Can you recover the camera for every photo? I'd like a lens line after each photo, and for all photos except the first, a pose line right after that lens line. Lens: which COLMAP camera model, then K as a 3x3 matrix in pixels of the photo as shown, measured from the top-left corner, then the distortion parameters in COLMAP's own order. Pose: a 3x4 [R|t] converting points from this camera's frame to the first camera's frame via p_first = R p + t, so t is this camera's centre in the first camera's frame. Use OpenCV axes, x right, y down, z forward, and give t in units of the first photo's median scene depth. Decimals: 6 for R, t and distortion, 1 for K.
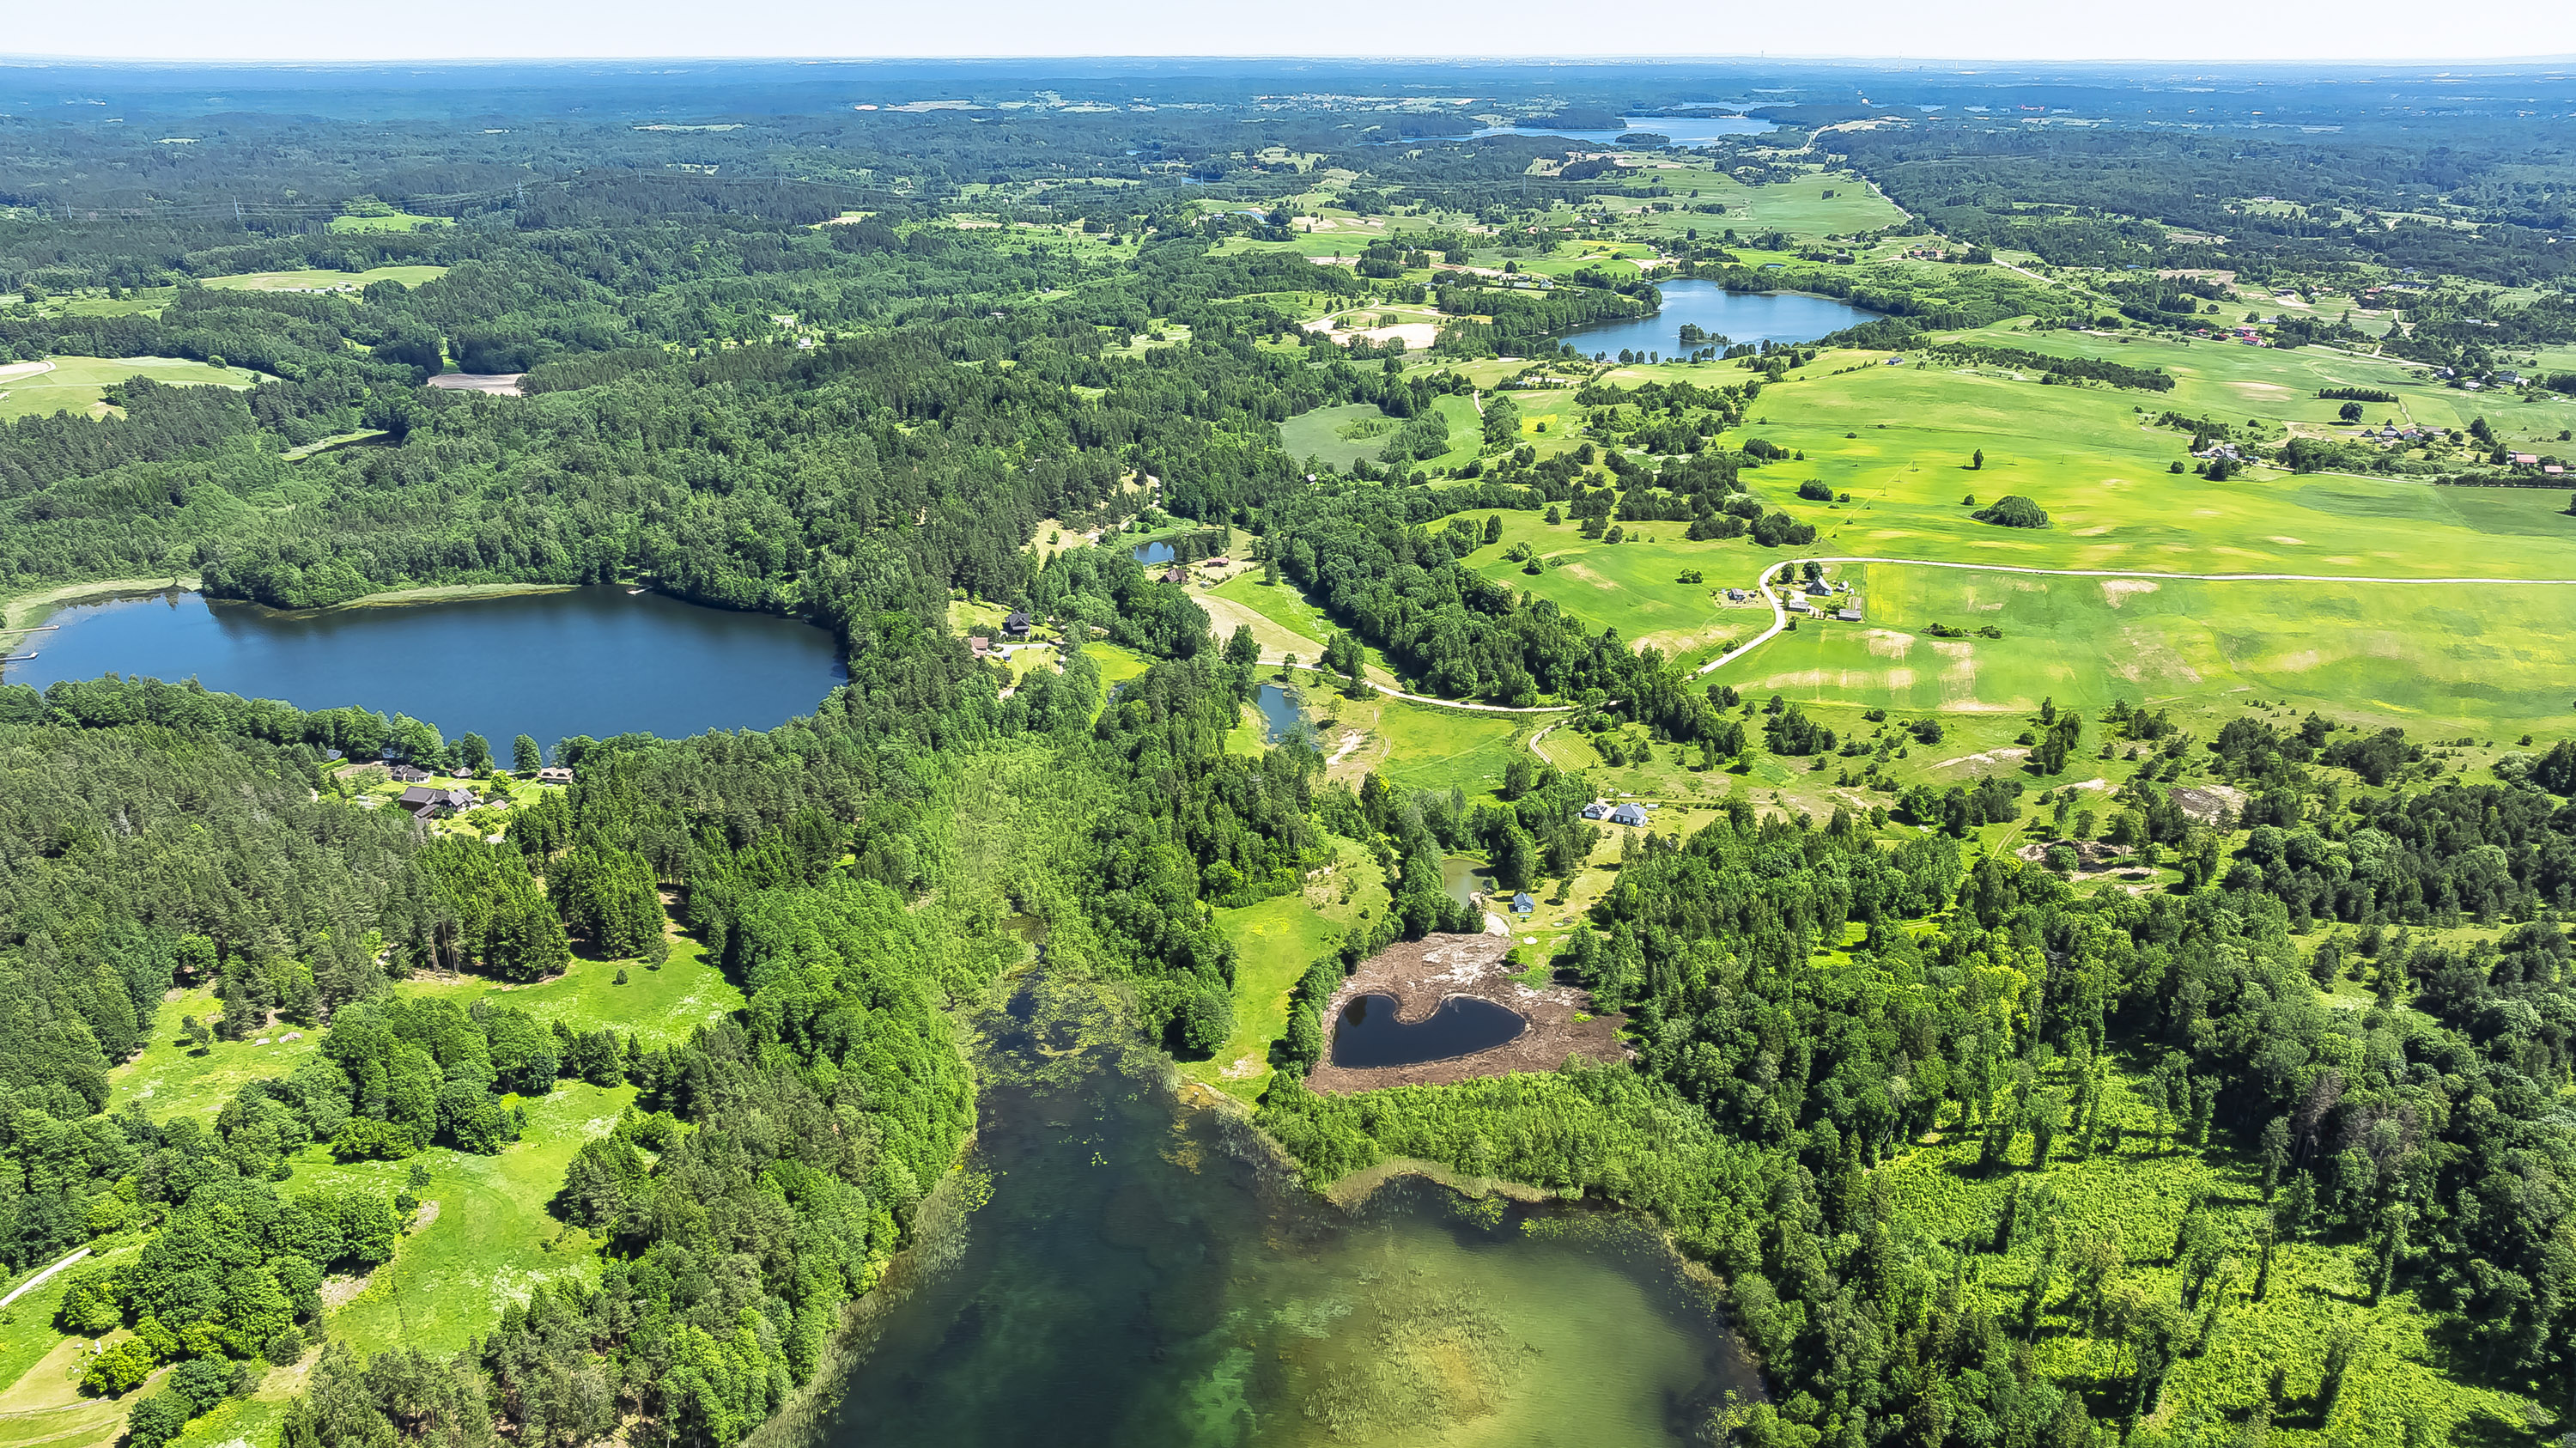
lens RADIAL K [[1820.6, 0, 1279.2], [0, 1820.6, 720.3], [0, 0, 1]] dist [-0.015084, -0.001606]
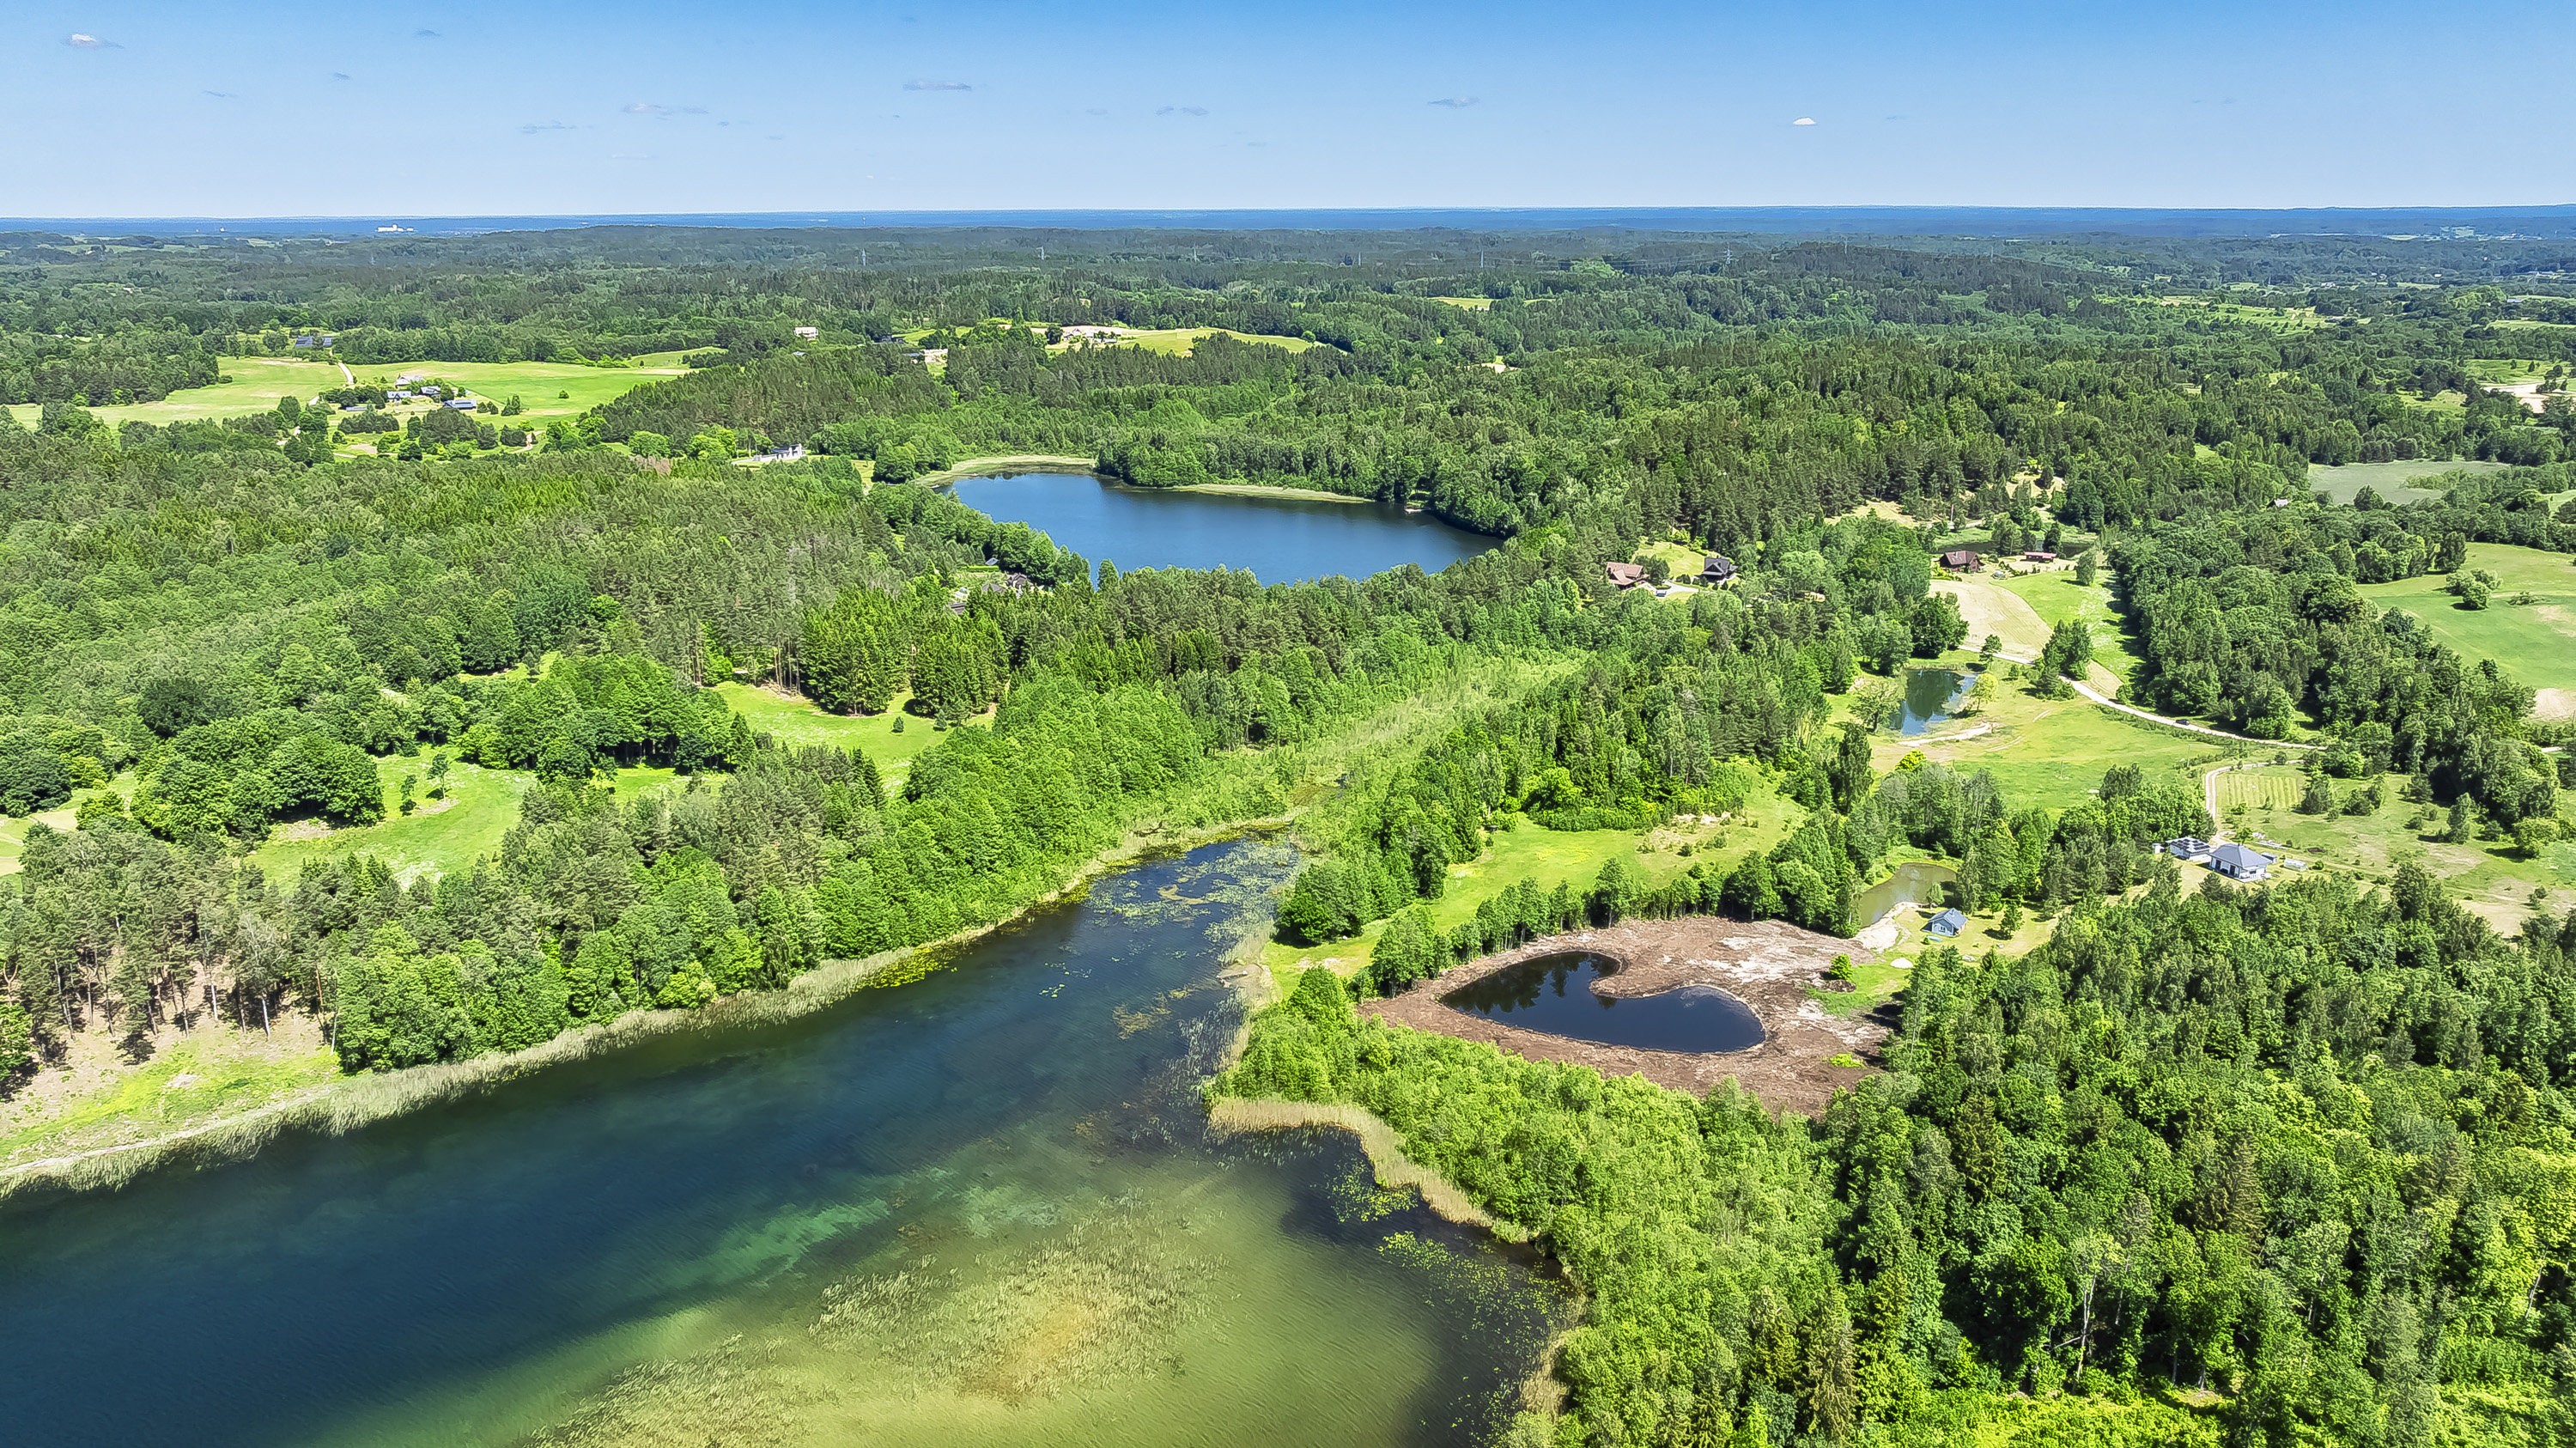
lens RADIAL K [[1820.6, 0, 1279.2], [0, 1820.6, 720.3], [0, 0, 1]] dist [-0.015084, -0.001606]
pose [[0.760371, 0.177439, -0.624781, 0.263919], [-0.225528, 0.974234, 0.002212, 0.063424], [0.609075, 0.139224, 0.780797, 0.261796]]
